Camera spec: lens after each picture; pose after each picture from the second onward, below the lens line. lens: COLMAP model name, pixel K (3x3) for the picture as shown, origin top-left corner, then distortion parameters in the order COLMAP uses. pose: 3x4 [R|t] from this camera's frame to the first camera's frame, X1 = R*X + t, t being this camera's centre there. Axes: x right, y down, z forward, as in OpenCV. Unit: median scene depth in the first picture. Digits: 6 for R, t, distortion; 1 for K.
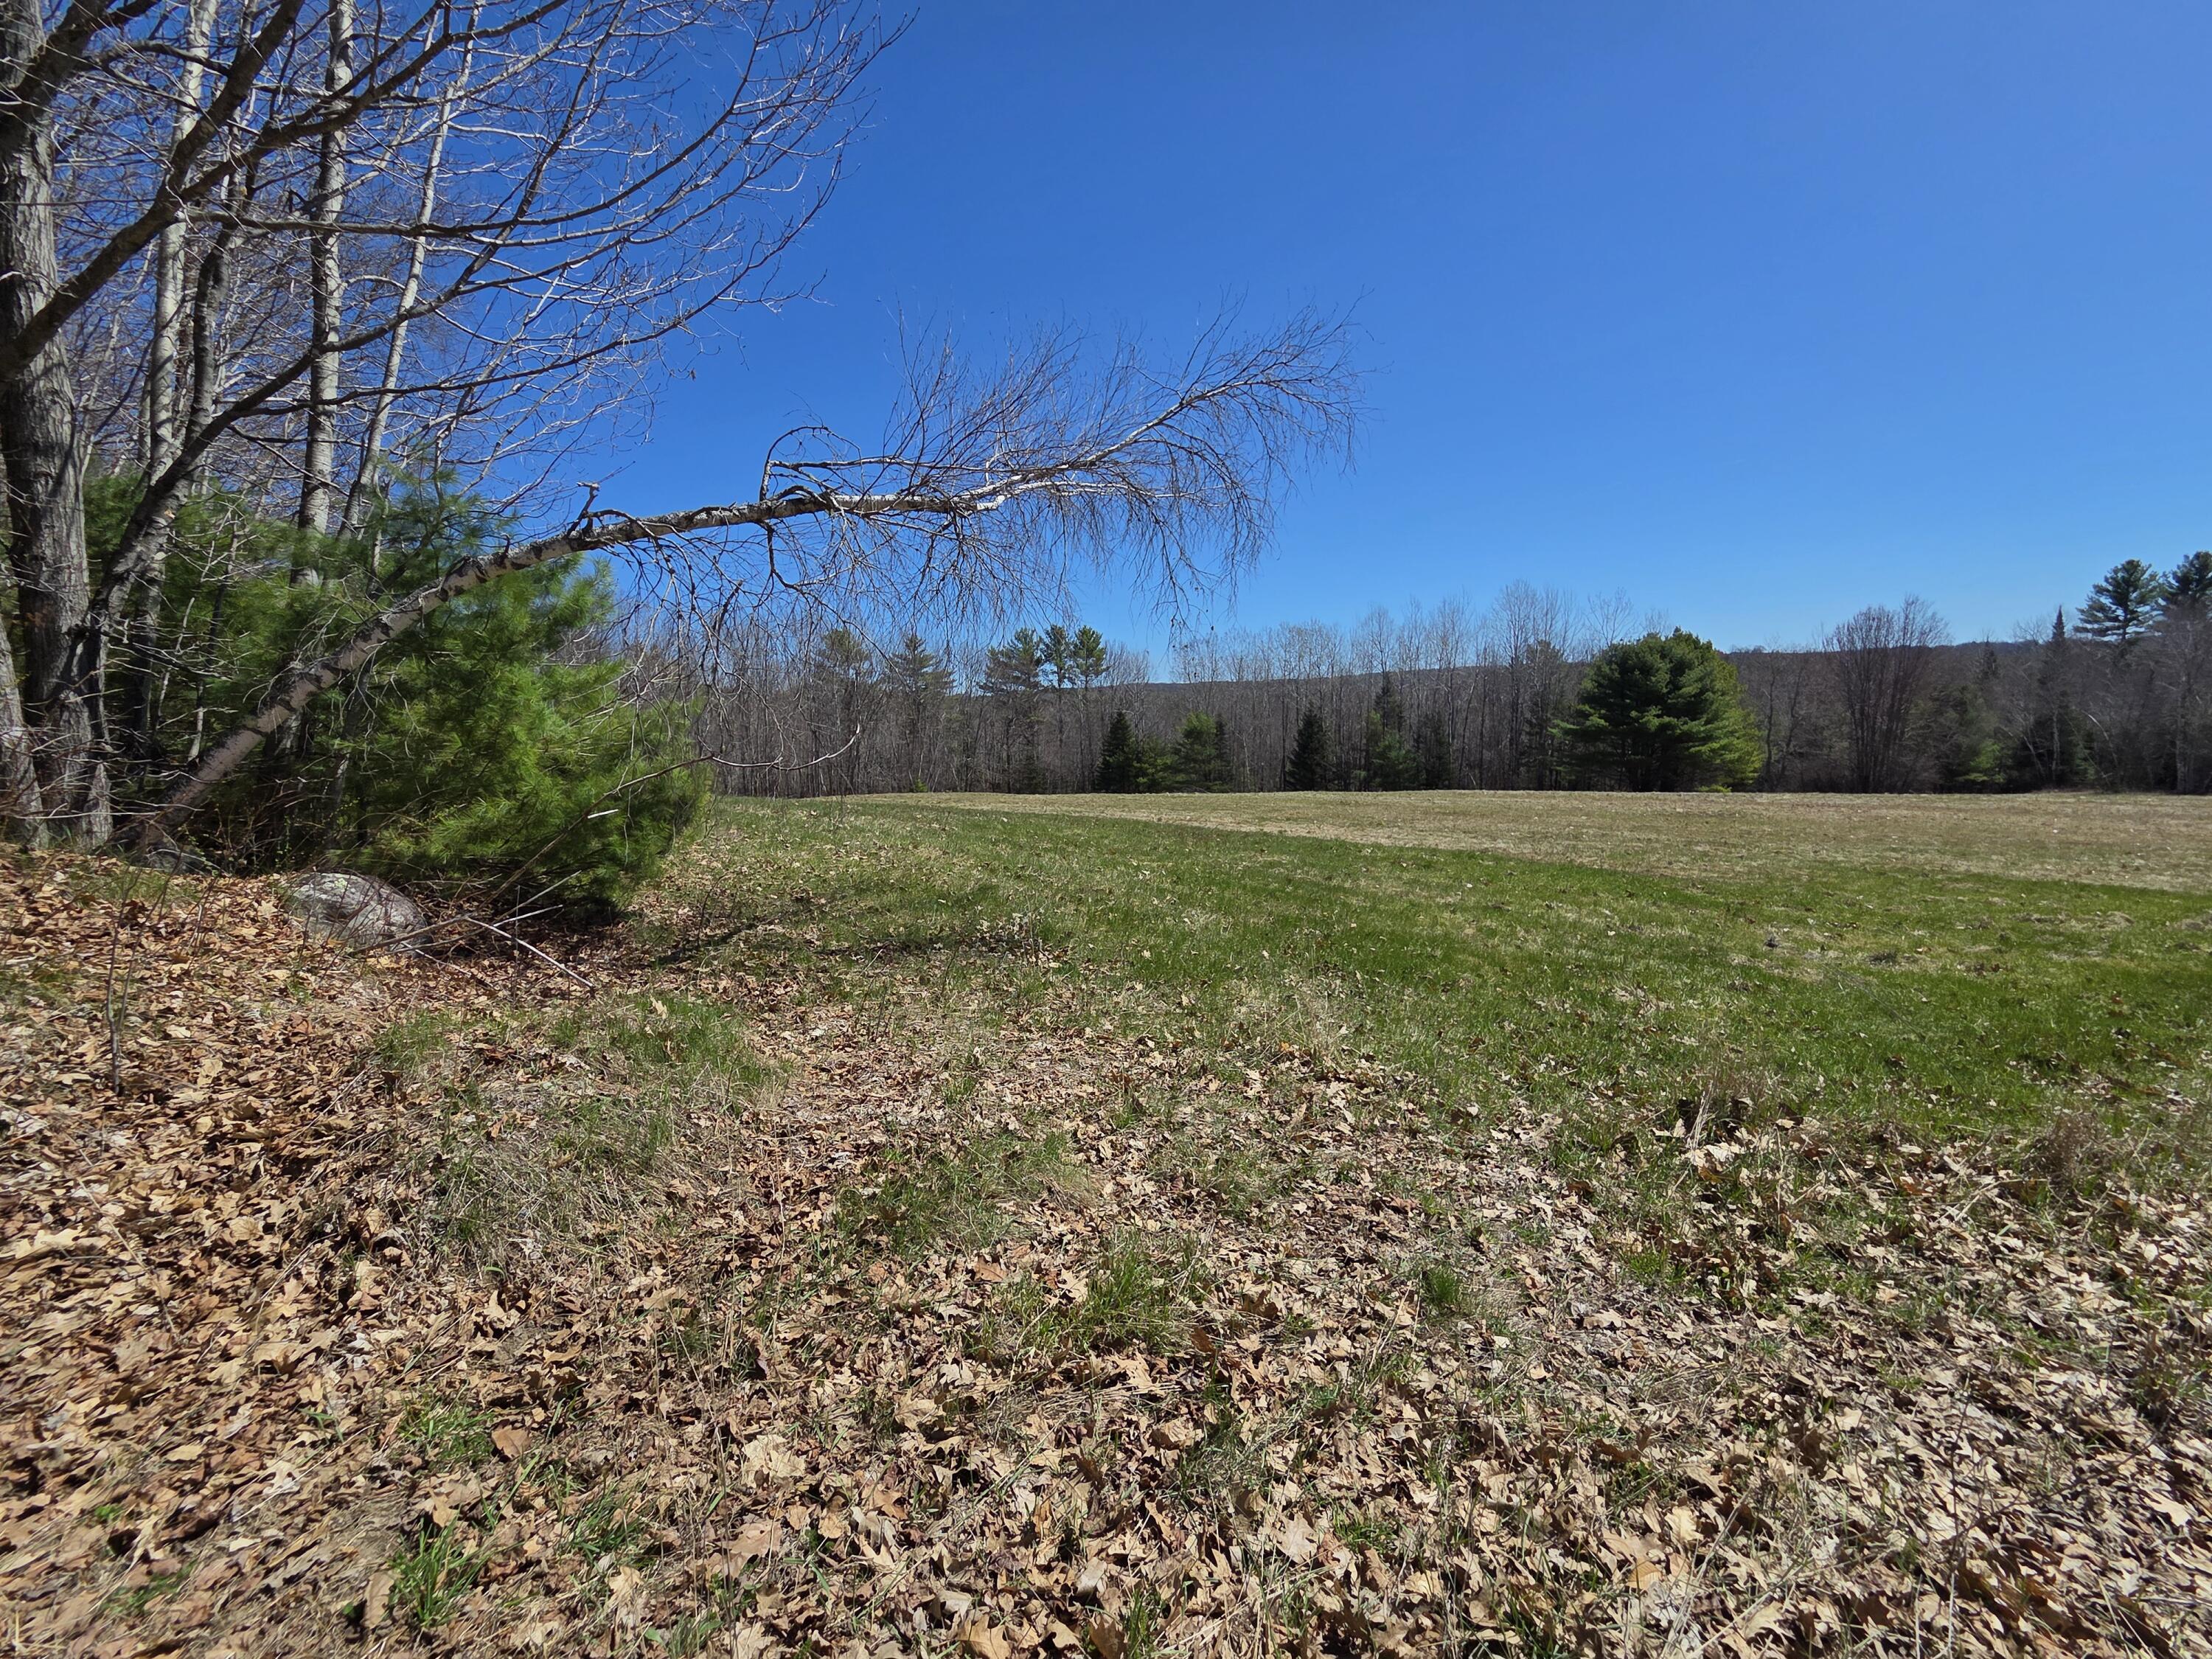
lens RADIAL K [[909.6, 0, 1102.2], [0, 909.6, 824.5], [0, 0, 1]] dist [-0.001279, -0.000538]
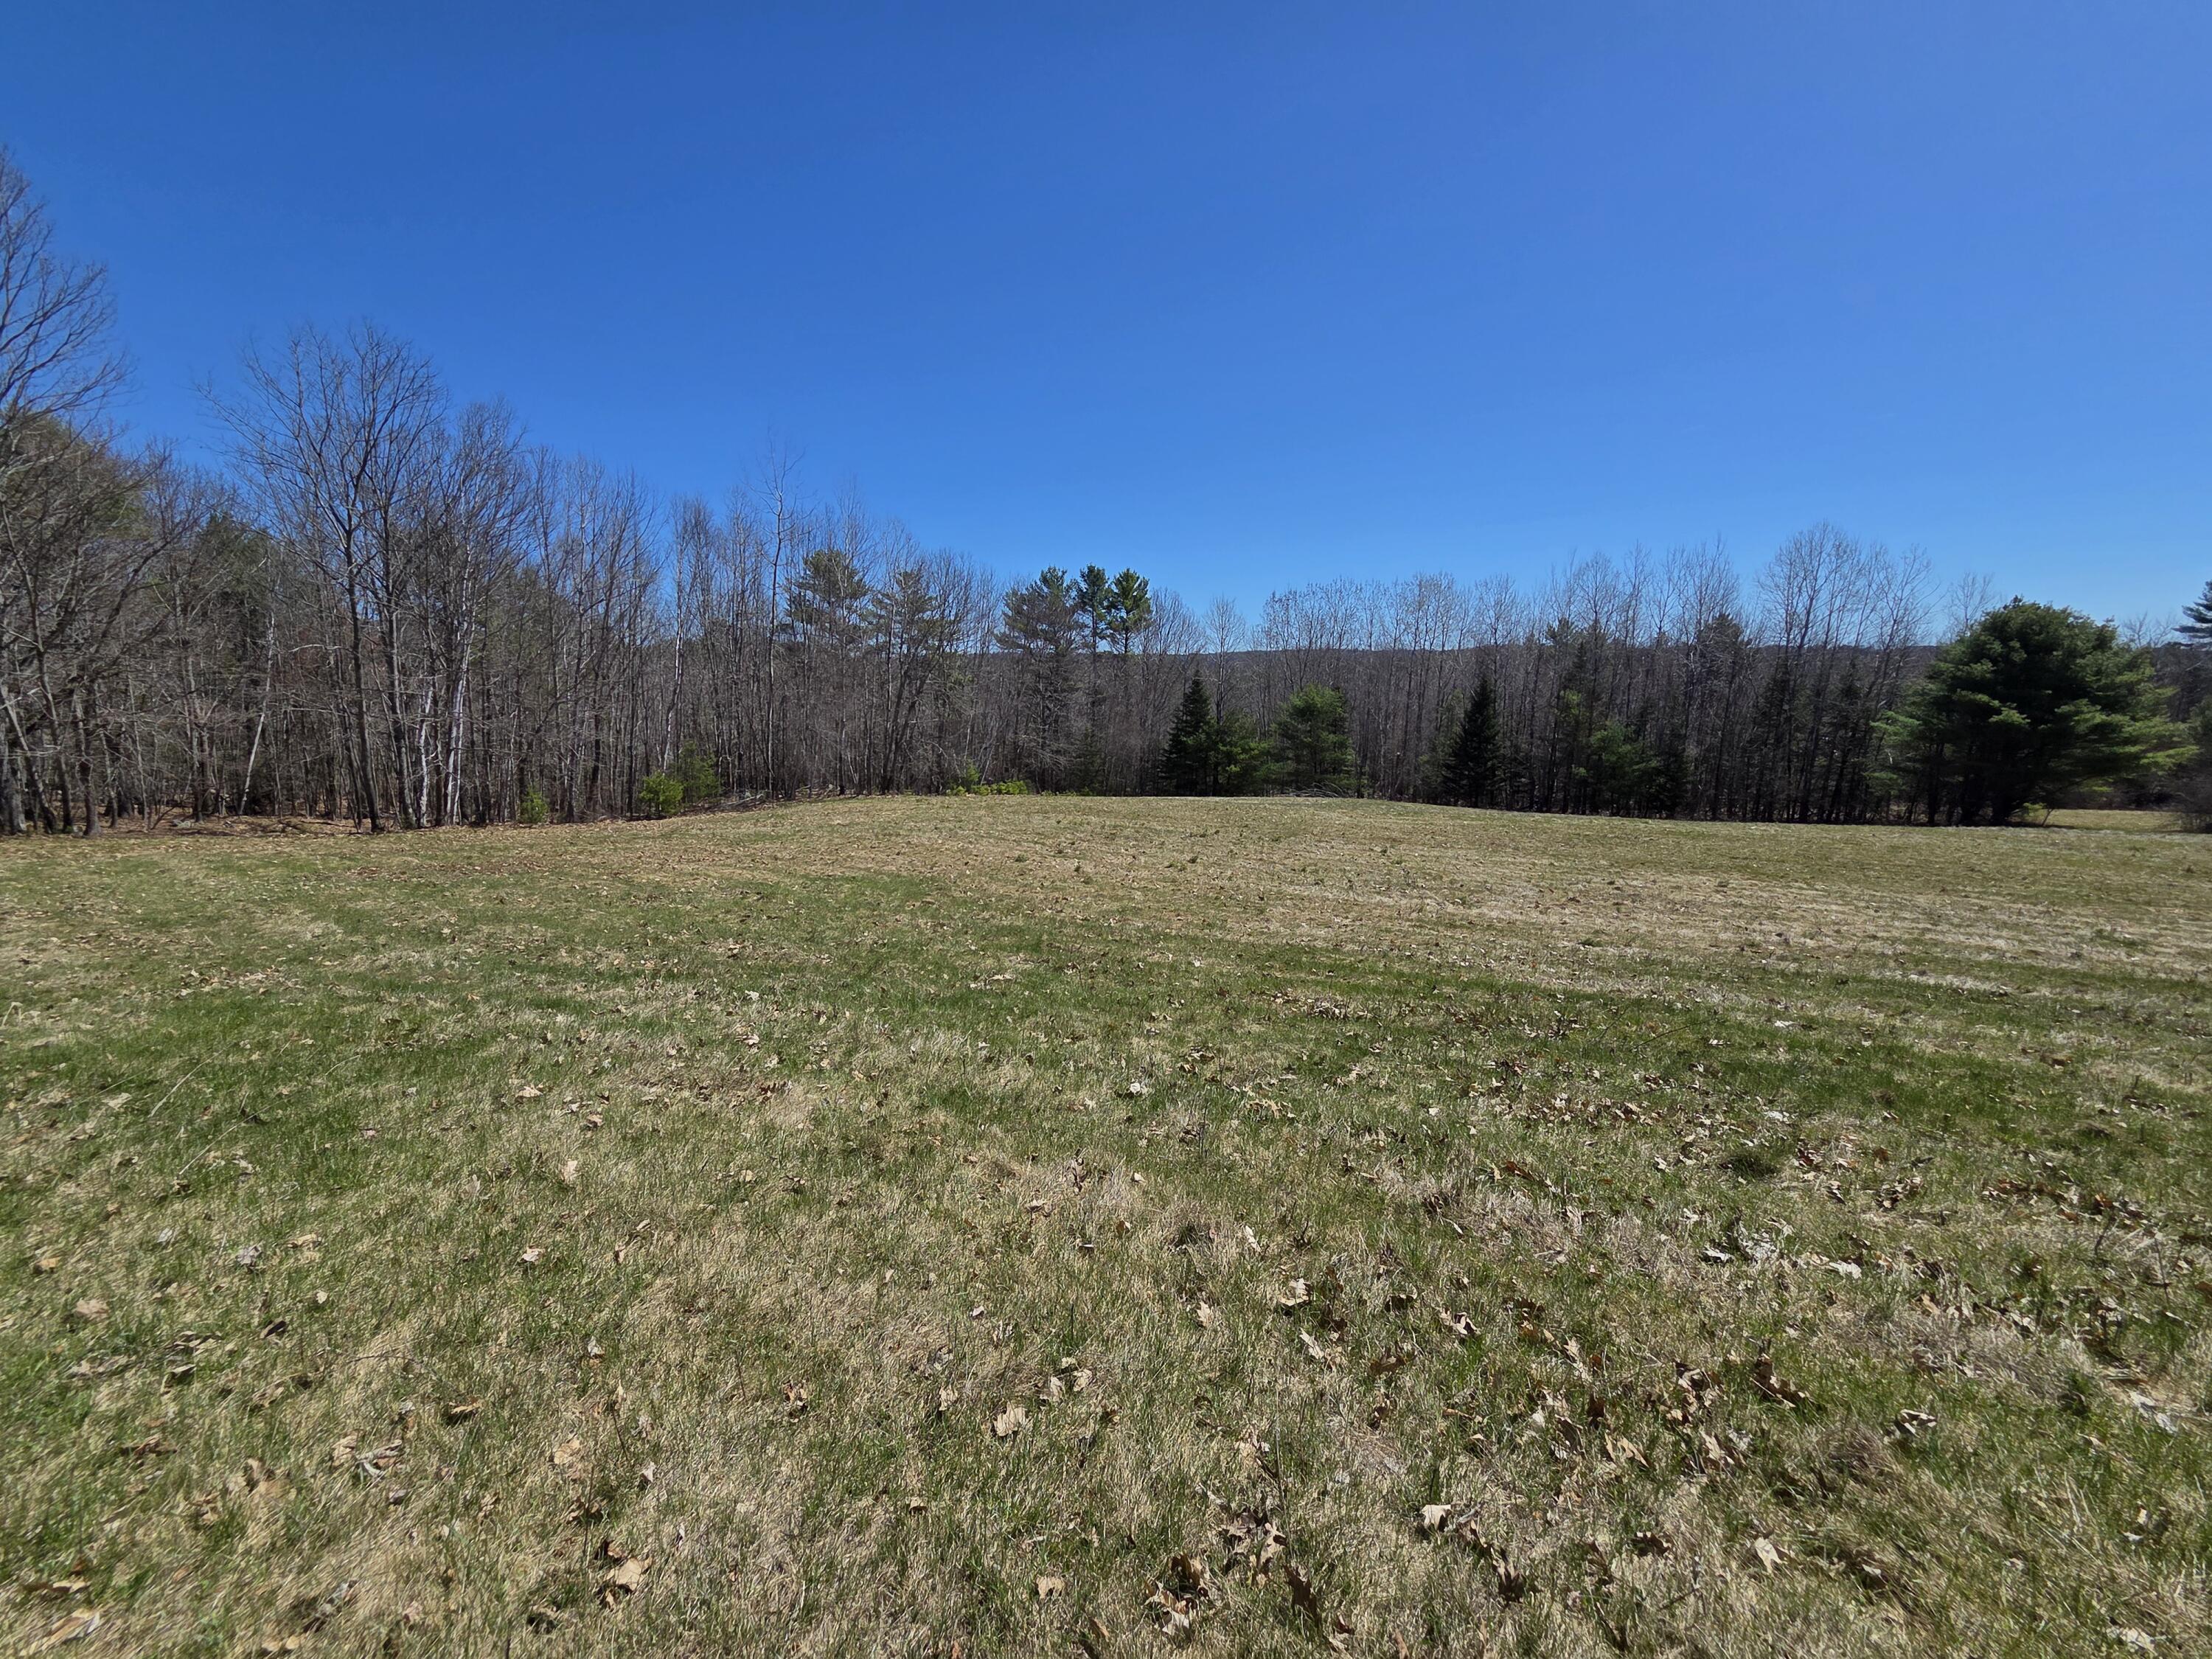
lens RADIAL K [[909.6, 0, 1102.5], [0, 909.6, 818.4], [0, 0, 1]] dist [-0.001279, -0.000538]
pose [[0.989310, 0.015291, 0.145023, -3.900681], [-0.018833, 0.999556, 0.023086, -0.526345], [-0.144605, -0.025571, 0.989159, 5.632927]]
